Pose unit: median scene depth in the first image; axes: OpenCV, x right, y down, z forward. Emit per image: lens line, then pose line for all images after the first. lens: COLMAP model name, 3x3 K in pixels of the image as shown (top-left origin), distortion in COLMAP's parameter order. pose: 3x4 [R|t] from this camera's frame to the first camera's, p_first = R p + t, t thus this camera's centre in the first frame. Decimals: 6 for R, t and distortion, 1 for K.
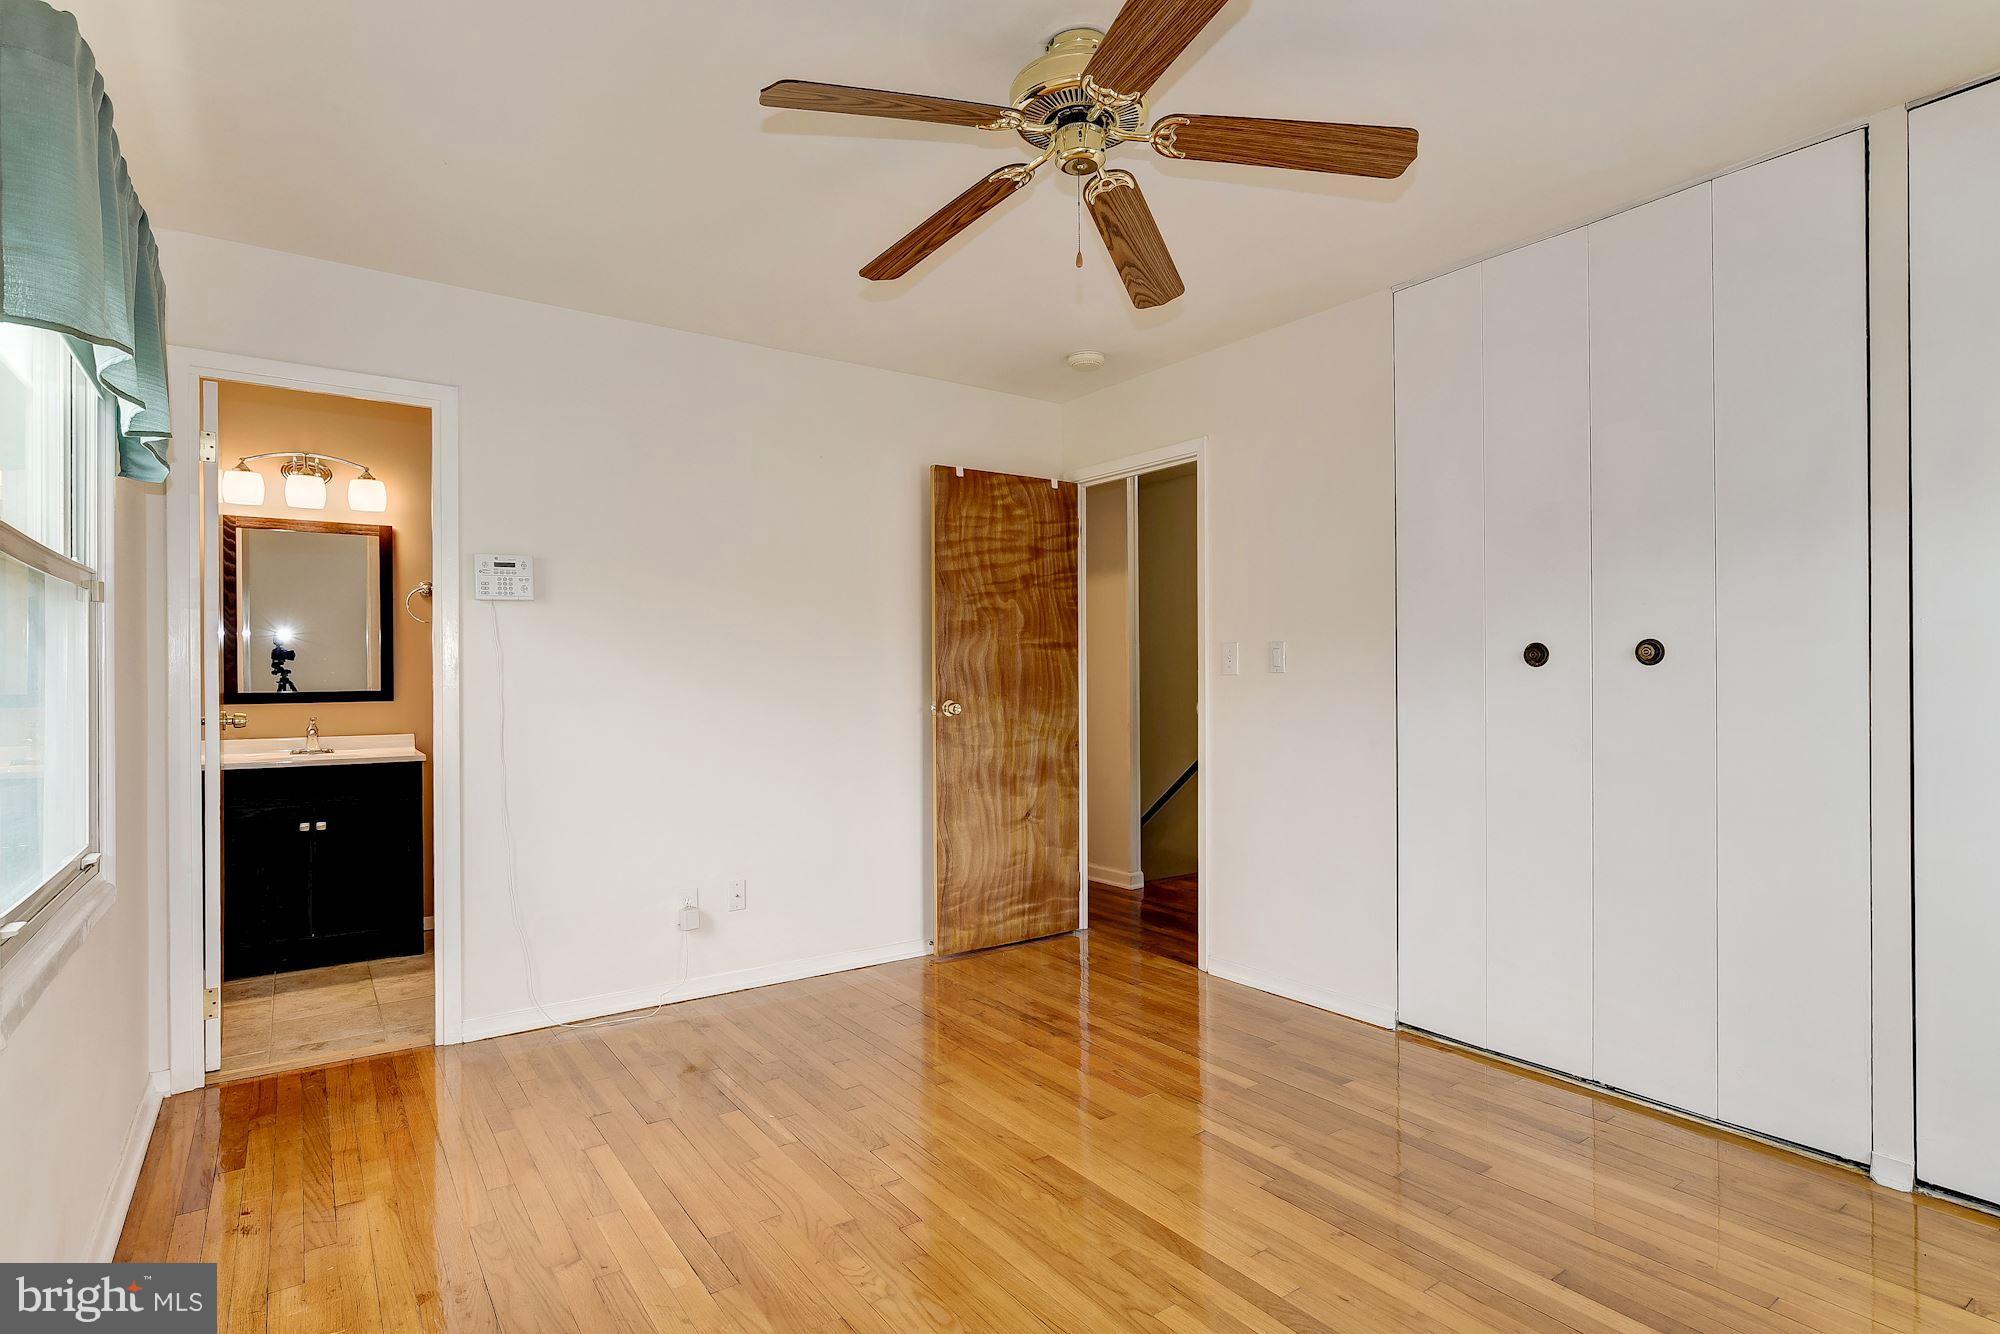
lens RADIAL K [[1000.5, 0, 1001.1], [0, 1000.5, 672.5], [0, 0, 1]] dist [-0.015197, 0.008161]
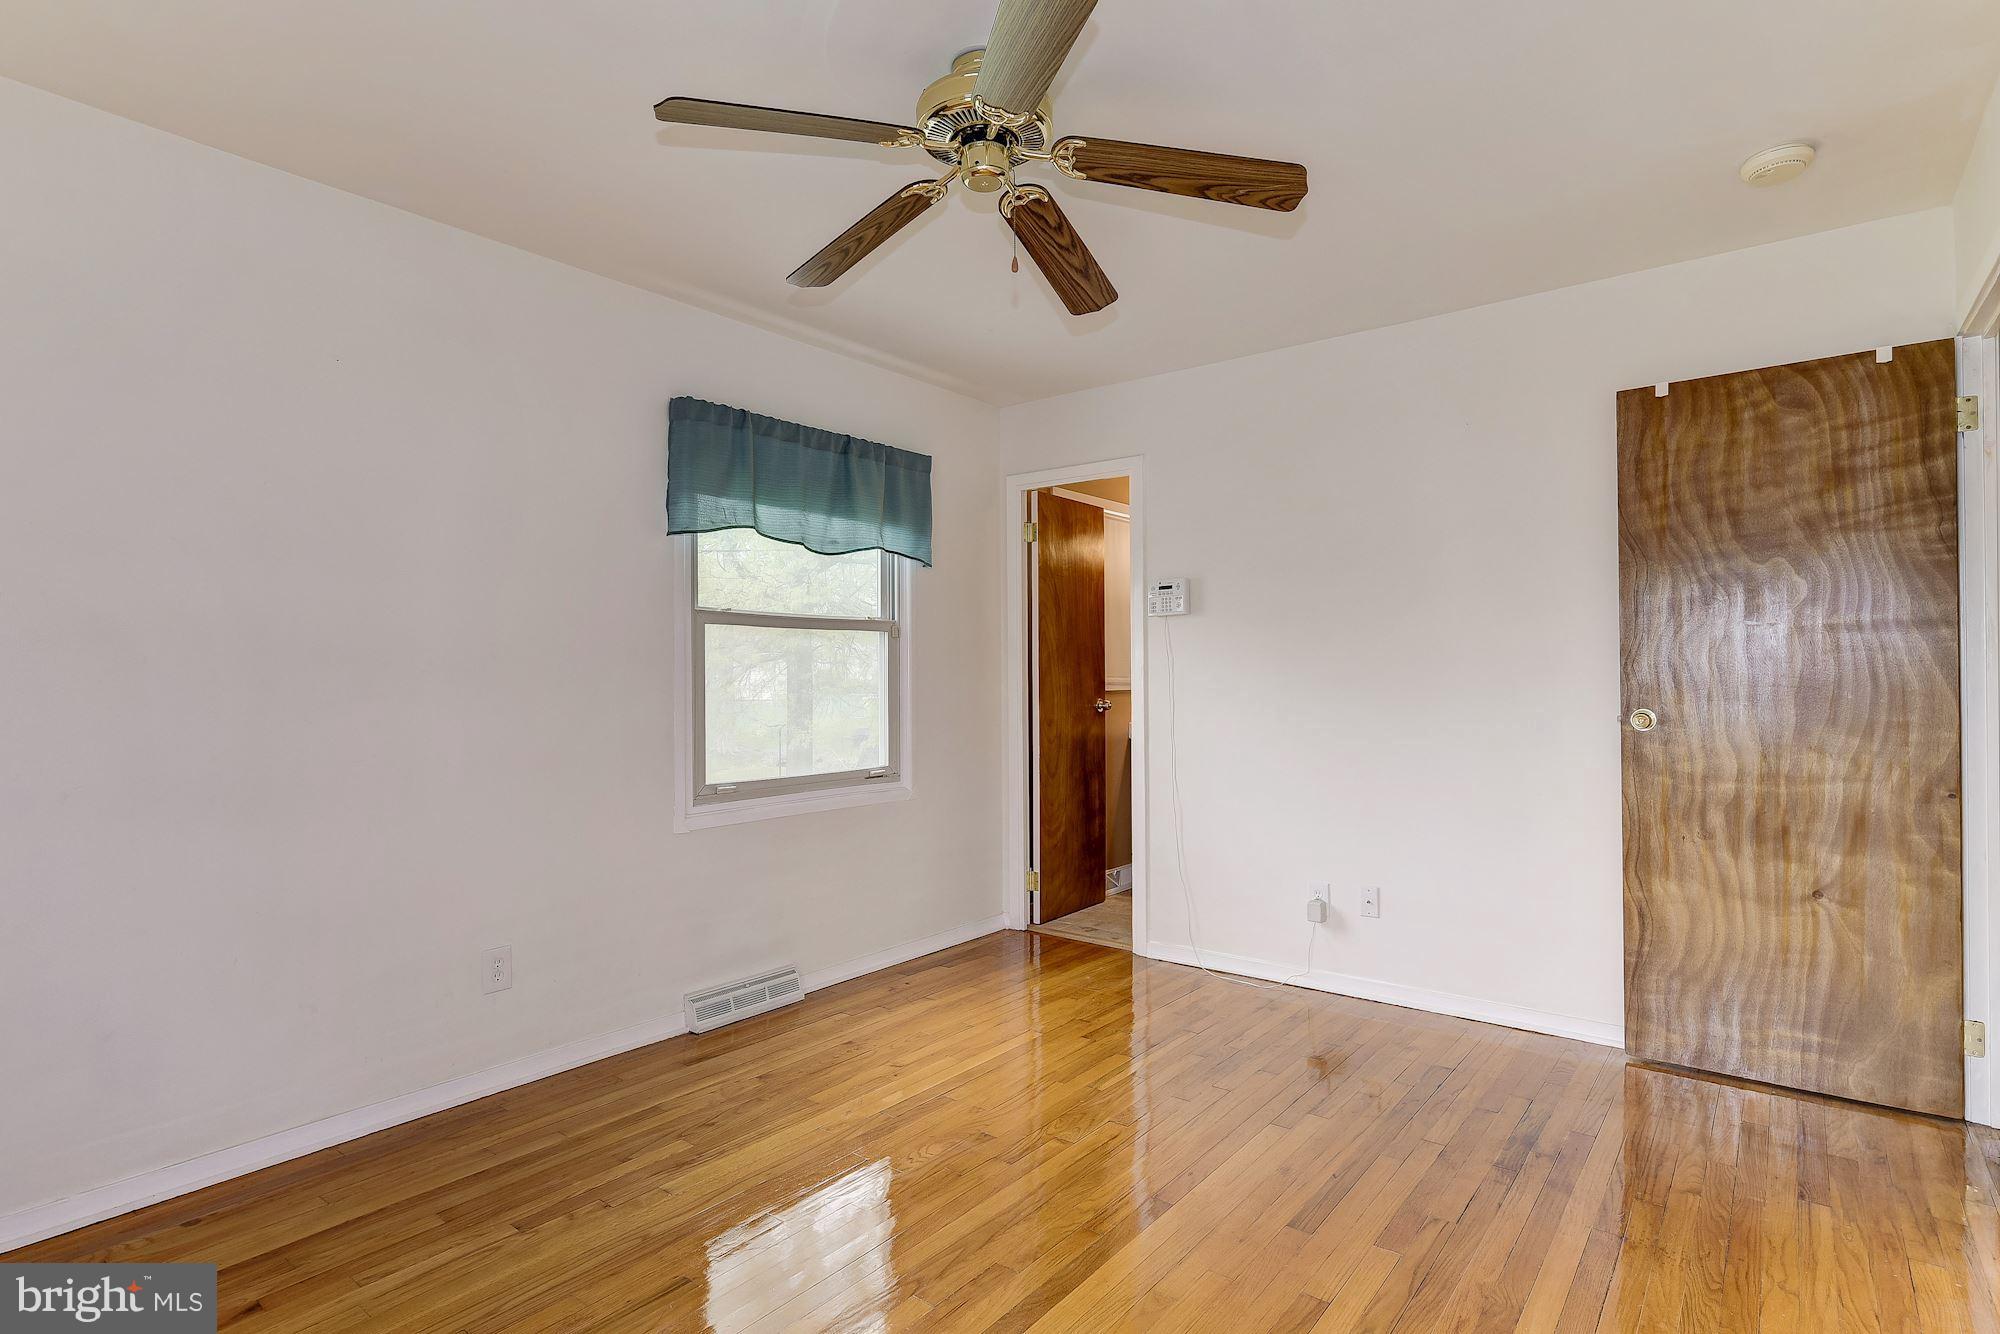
lens RADIAL K [[1000.5, 0, 1001.1], [0, 1000.5, 672.5], [0, 0, 1]] dist [-0.015197, 0.008161]
pose [[0.284222, -0.000721, -0.958758, 0.495372], [0.006945, 0.999975, 0.001307, -0.002899], [0.958733, -0.007031, 0.284220, 0.336587]]
